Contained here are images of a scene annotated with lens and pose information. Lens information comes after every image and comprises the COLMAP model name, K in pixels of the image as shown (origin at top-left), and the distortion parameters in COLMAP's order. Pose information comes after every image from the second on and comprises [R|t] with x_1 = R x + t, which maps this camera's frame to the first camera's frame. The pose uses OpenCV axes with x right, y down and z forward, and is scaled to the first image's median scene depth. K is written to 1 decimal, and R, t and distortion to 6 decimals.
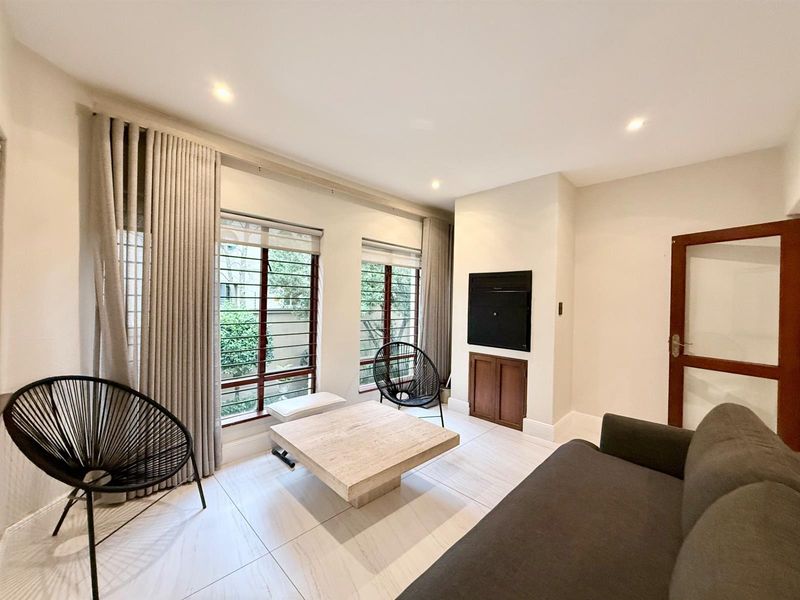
lens RADIAL K [[316.0, 0, 400.2], [0, 316.0, 302.0], [0, 0, 1]] dist [-0.001651, -0.000173]
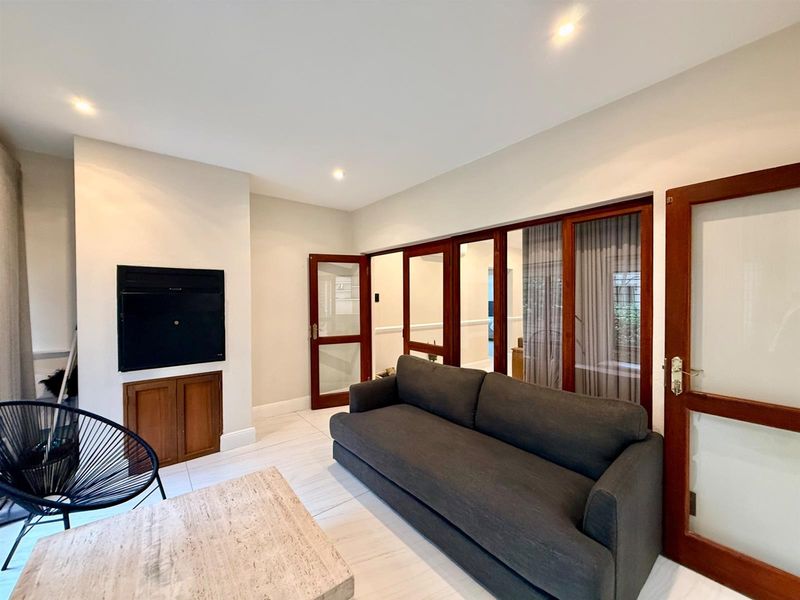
lens RADIAL K [[316.0, 0, 400.2], [0, 316.0, 302.0], [0, 0, 1]] dist [-0.001651, -0.000173]
pose [[0.114120, -0.034610, 0.992864, -0.423109], [0.013530, 0.999354, 0.033281, -0.032278], [-0.993375, 0.009635, 0.114514, 0.398664]]
